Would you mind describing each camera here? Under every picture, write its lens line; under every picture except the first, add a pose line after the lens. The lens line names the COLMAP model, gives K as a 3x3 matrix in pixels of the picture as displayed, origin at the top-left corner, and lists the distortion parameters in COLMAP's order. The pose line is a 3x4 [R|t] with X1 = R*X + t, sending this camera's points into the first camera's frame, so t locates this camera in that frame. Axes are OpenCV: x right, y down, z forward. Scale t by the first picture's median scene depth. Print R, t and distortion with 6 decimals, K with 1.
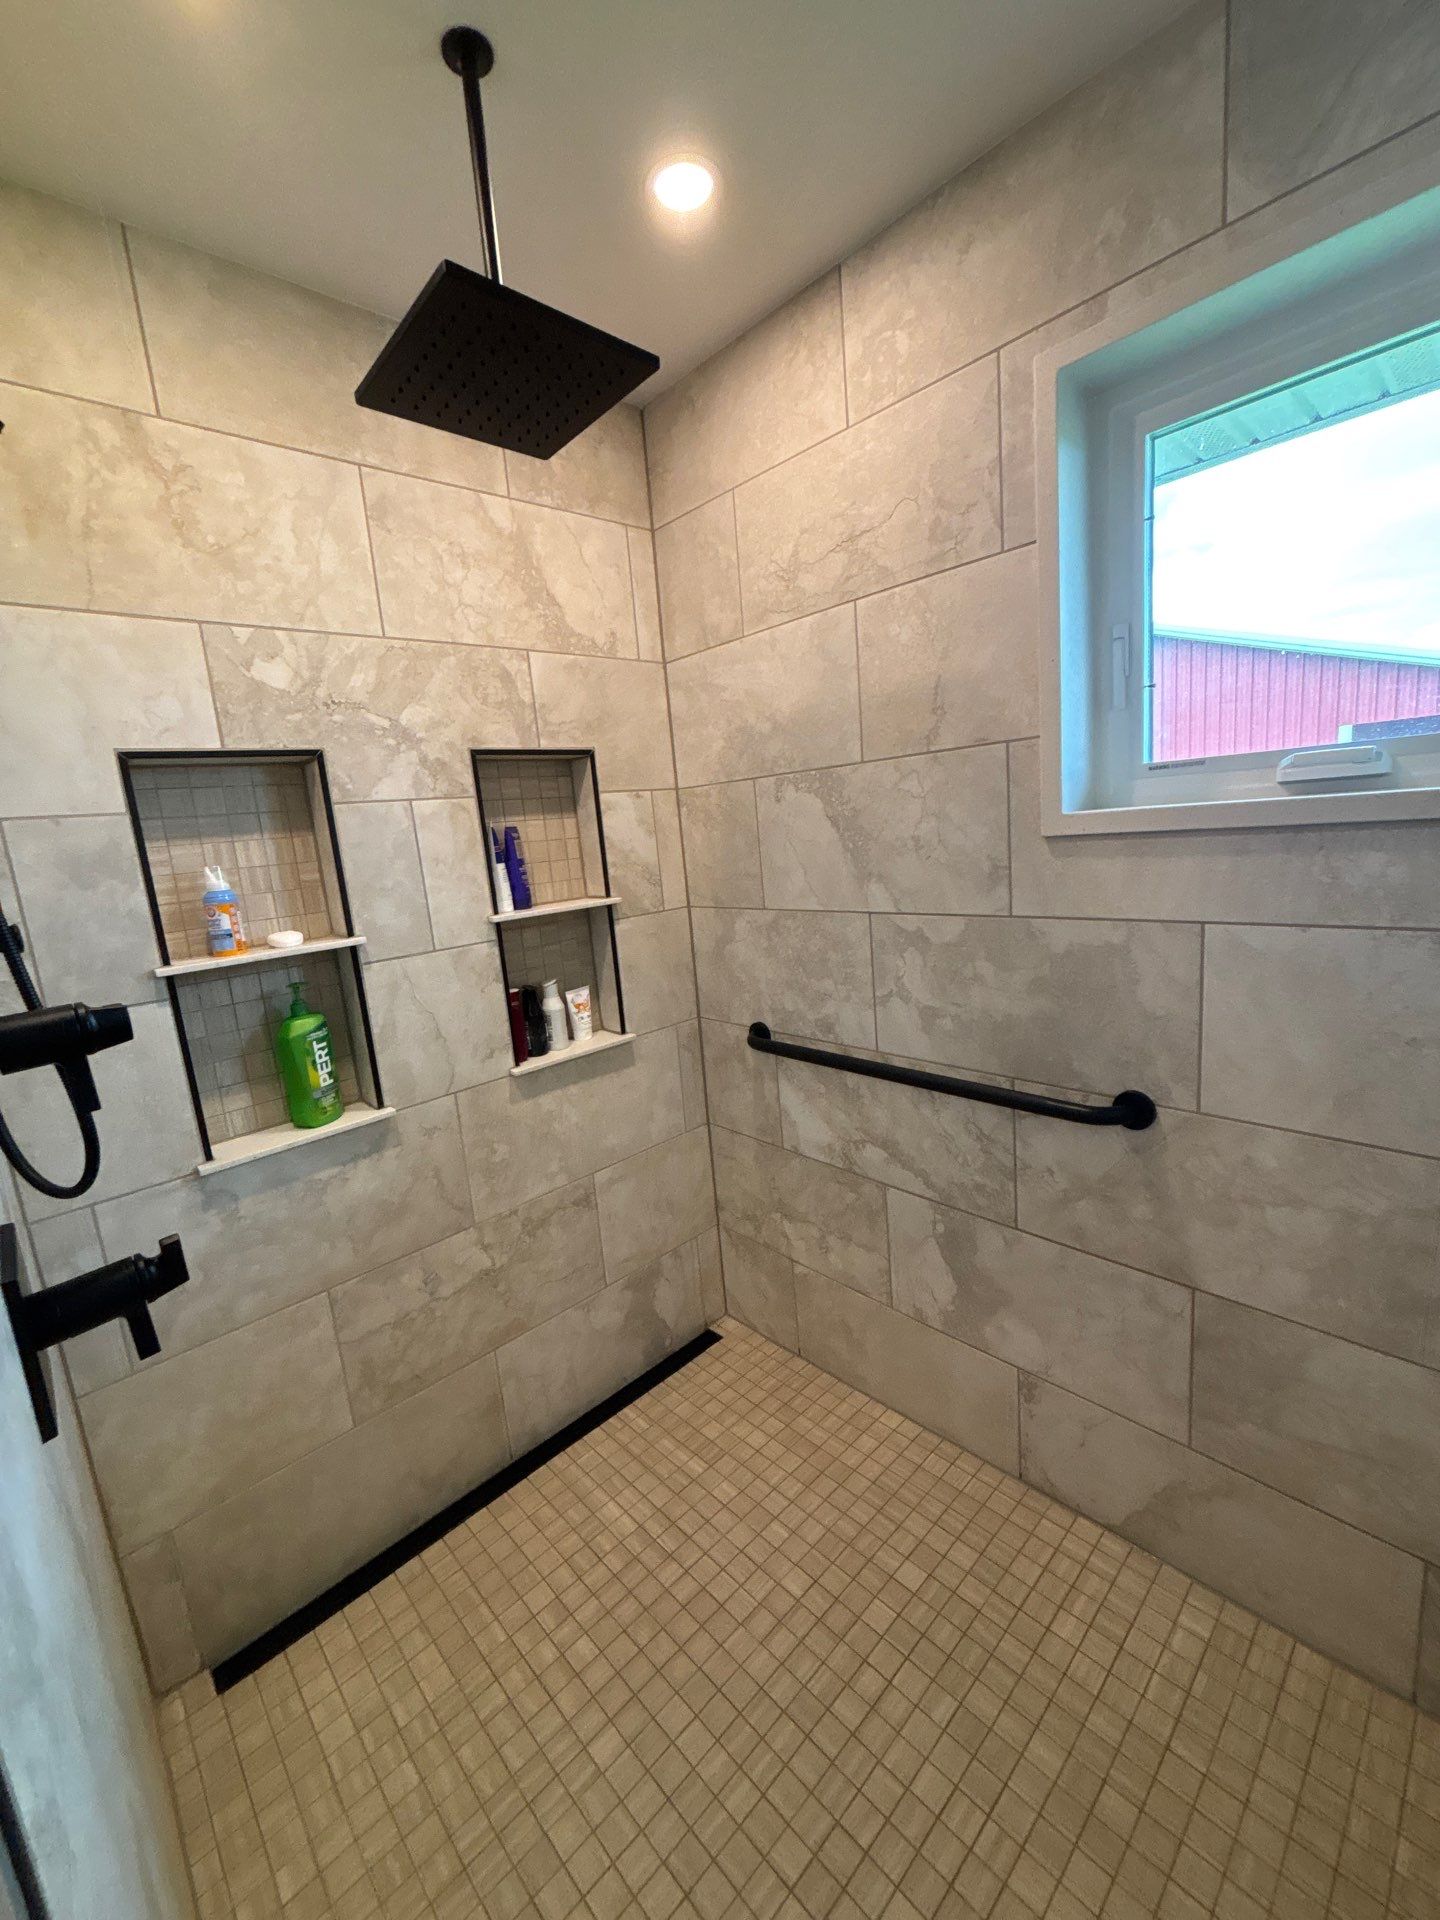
lens RADIAL K [[773.9, 0, 720.0], [0, 773.9, 960.0], [0, 0, 1]] dist [0.000067, -0.000411]
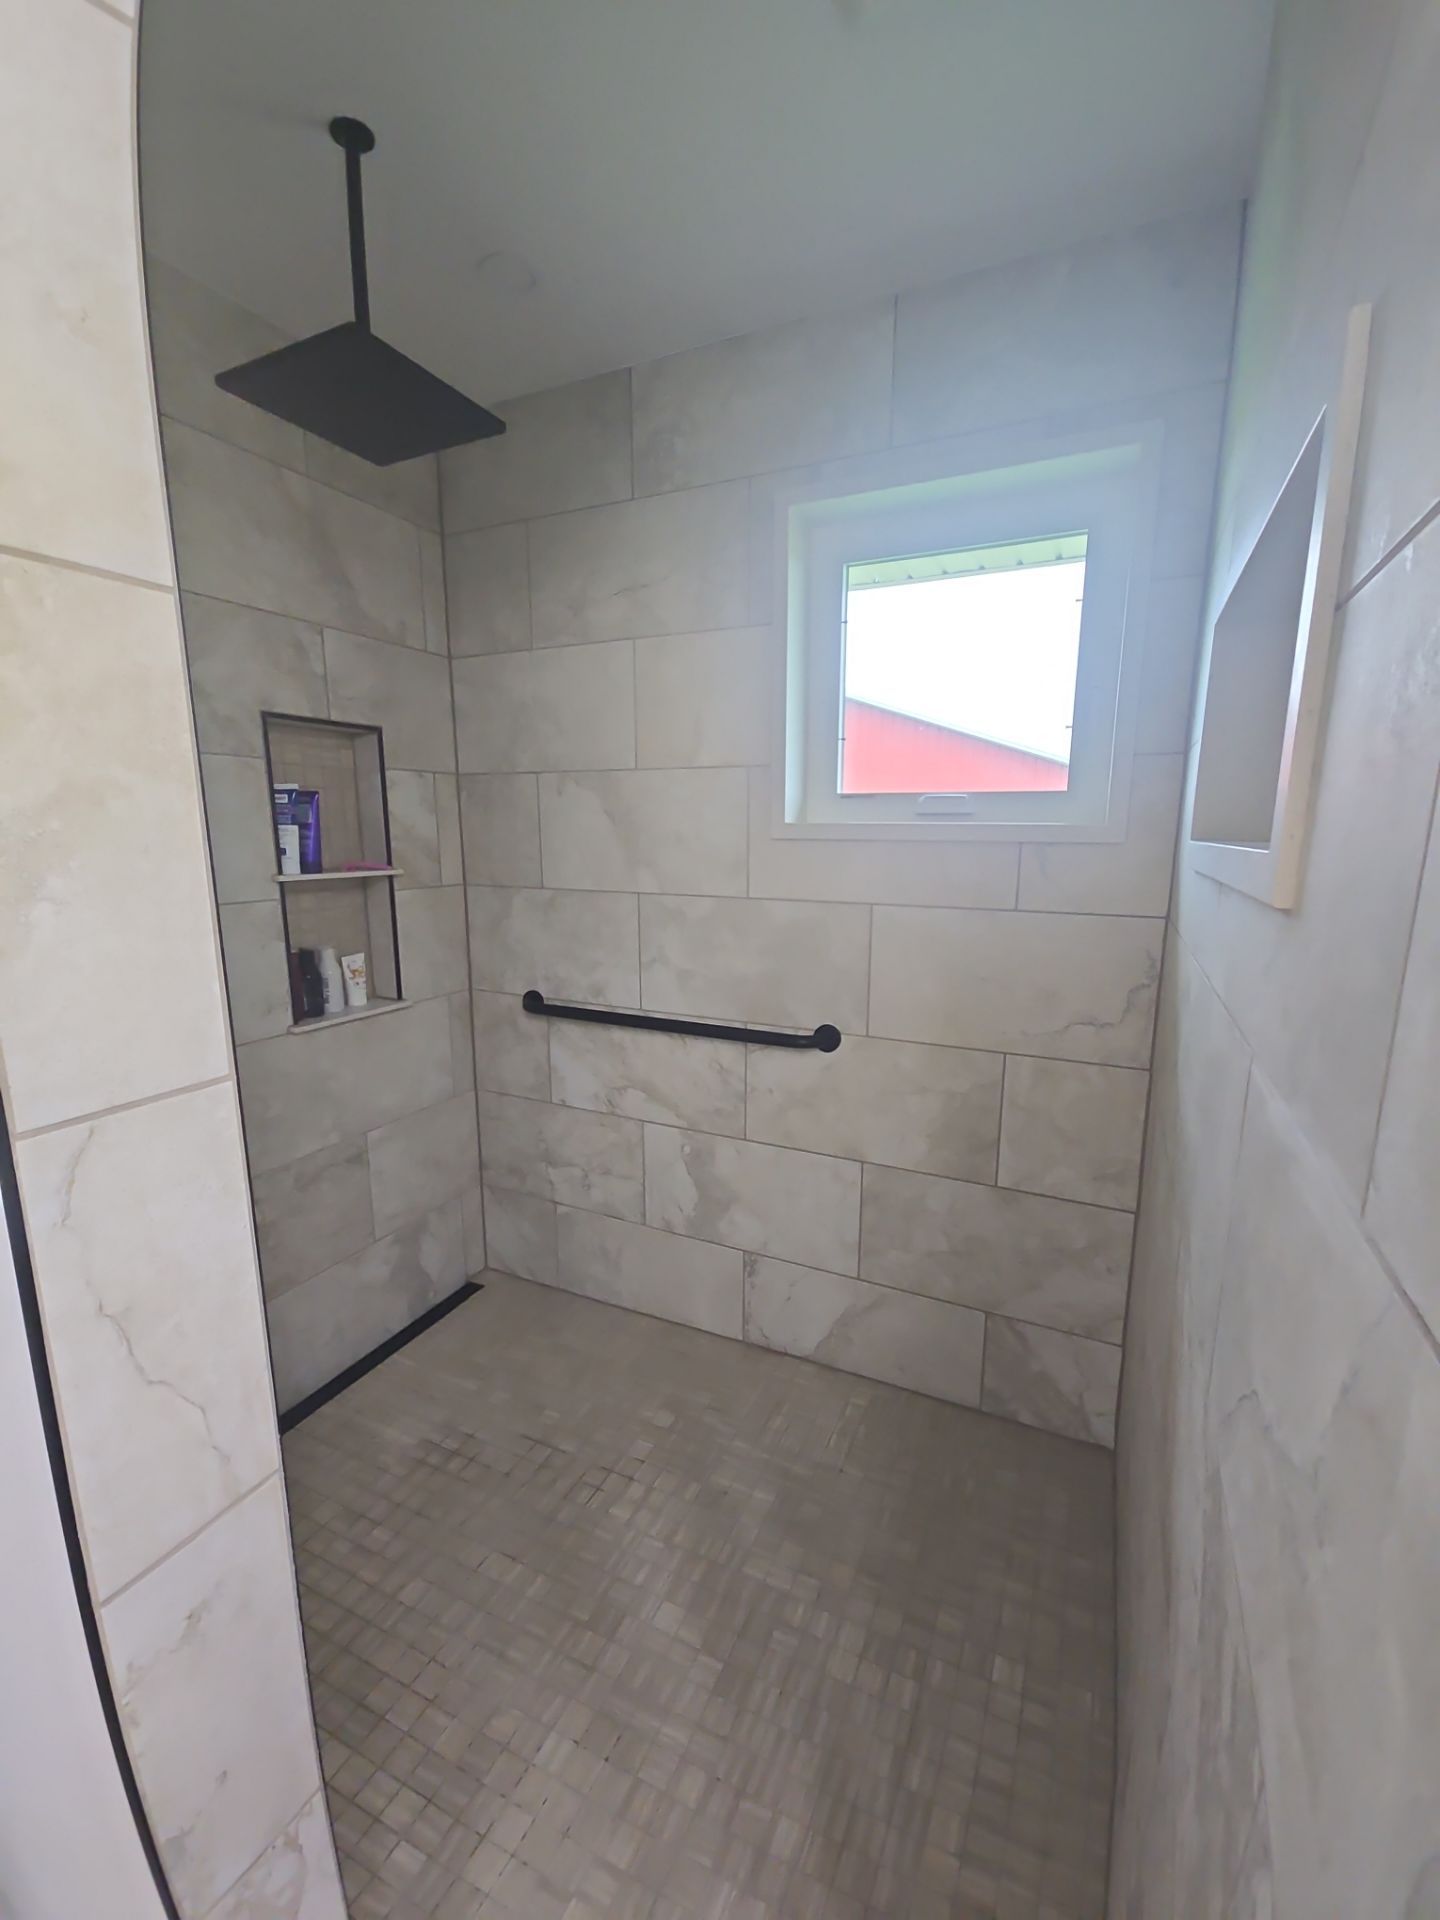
lens RADIAL K [[783.8, 0, 746.3], [0, 783.8, 969.0], [0, 0, 1]] dist [0.000880, -0.000377]
pose [[0.924658, 0.022185, 0.380152, -0.116315], [-0.018204, 0.999735, -0.014066, 0.073770], [-0.380363, 0.006086, 0.924817, -0.208593]]
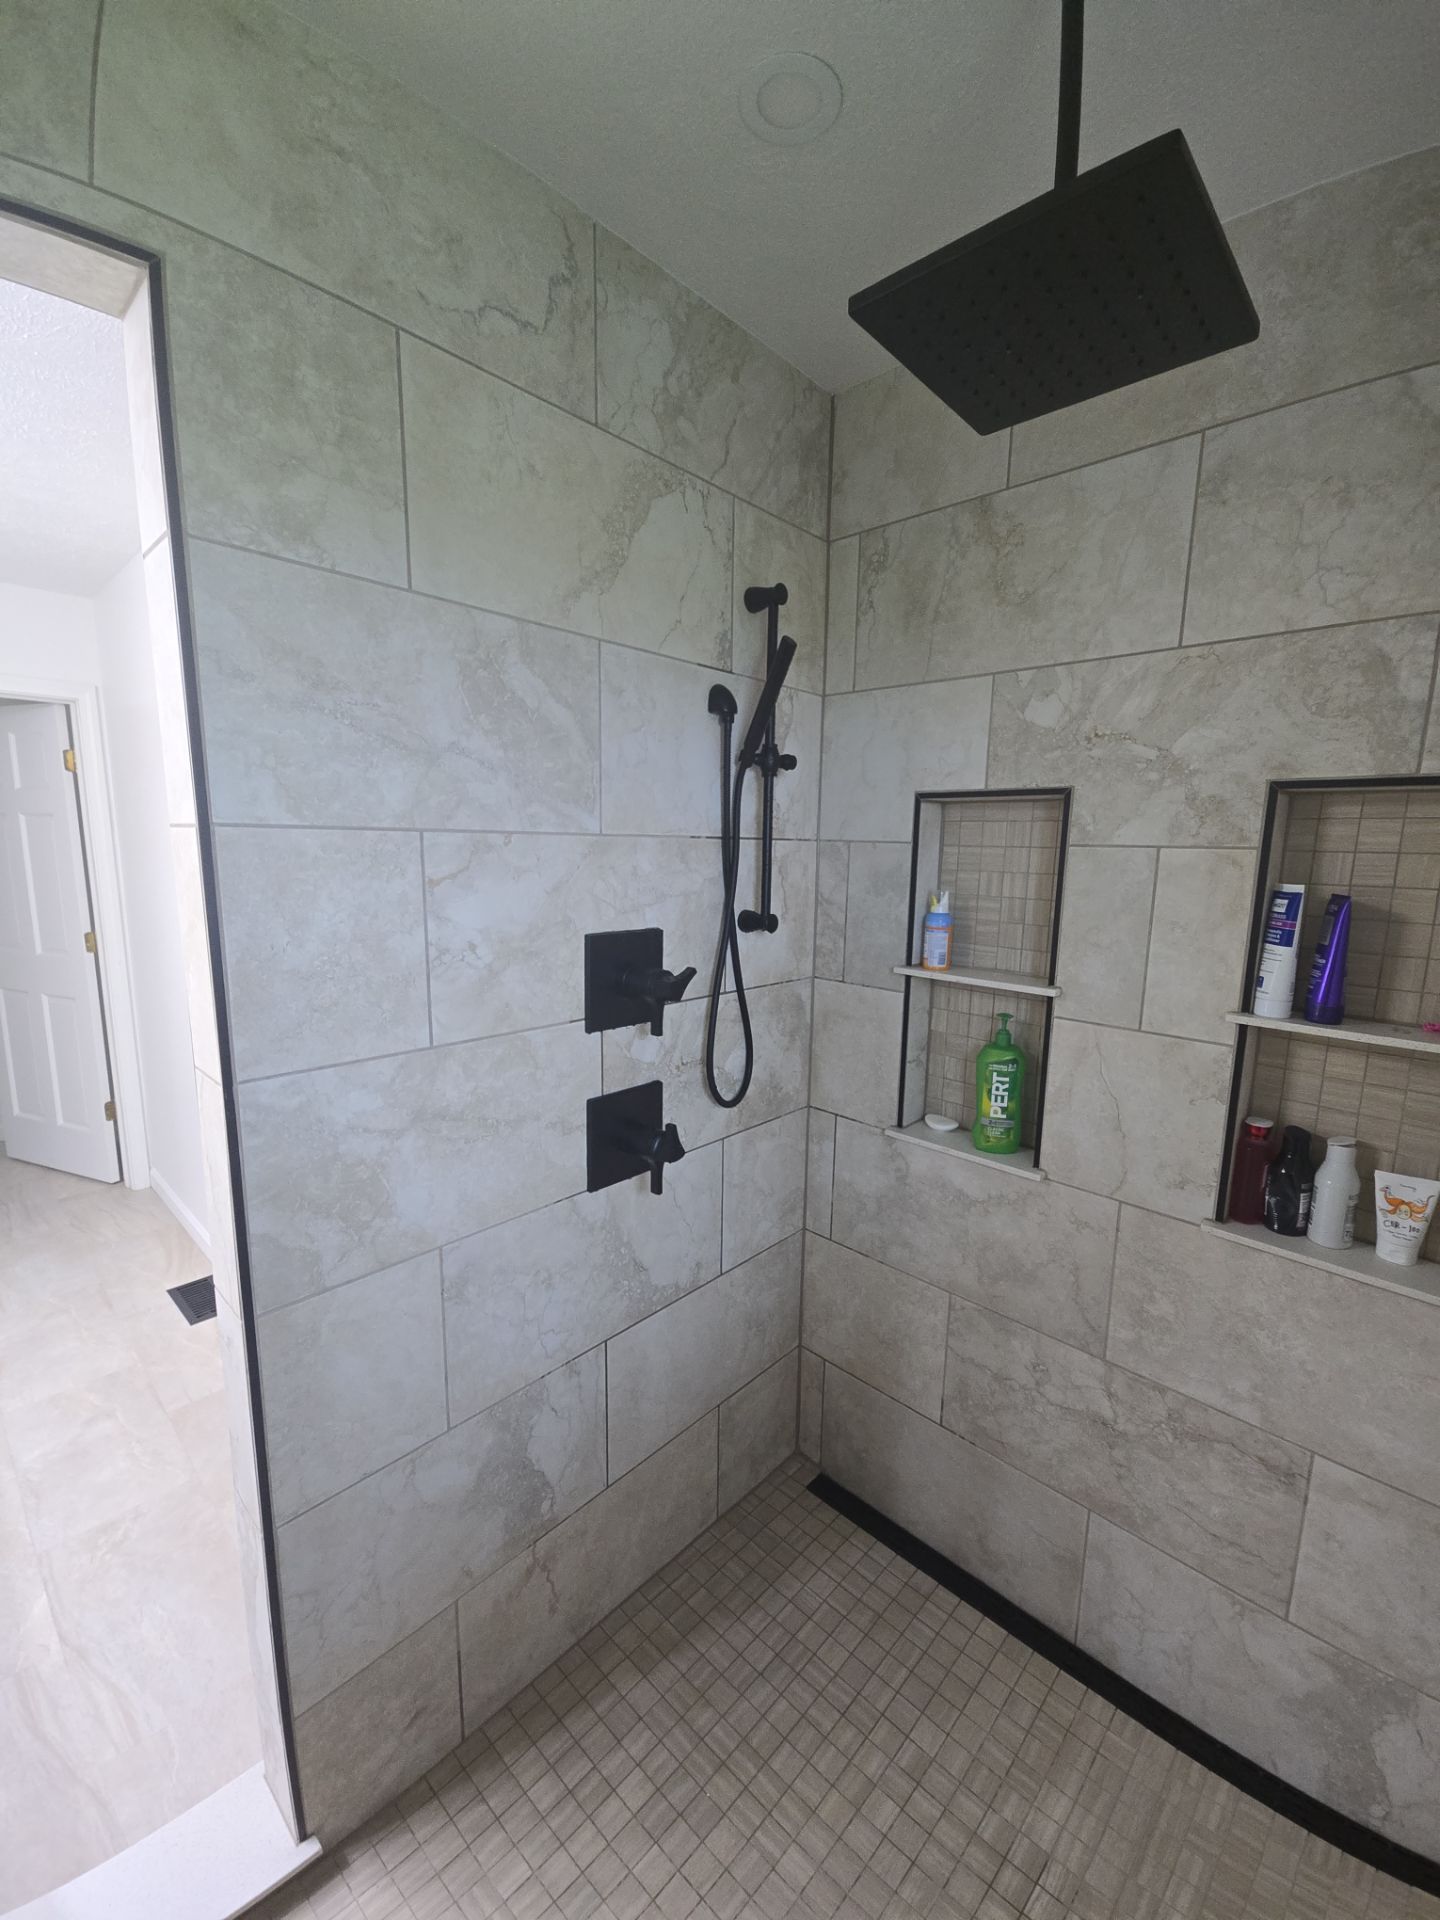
lens RADIAL K [[783.8, 0, 746.3], [0, 783.8, 969.0], [0, 0, 1]] dist [0.000880, -0.000377]
pose [[0.072791, 0.246515, -0.966401, 0.383000], [-0.203165, 0.952320, 0.227620, -0.177274], [0.976435, 0.179770, 0.119403, 0.483557]]
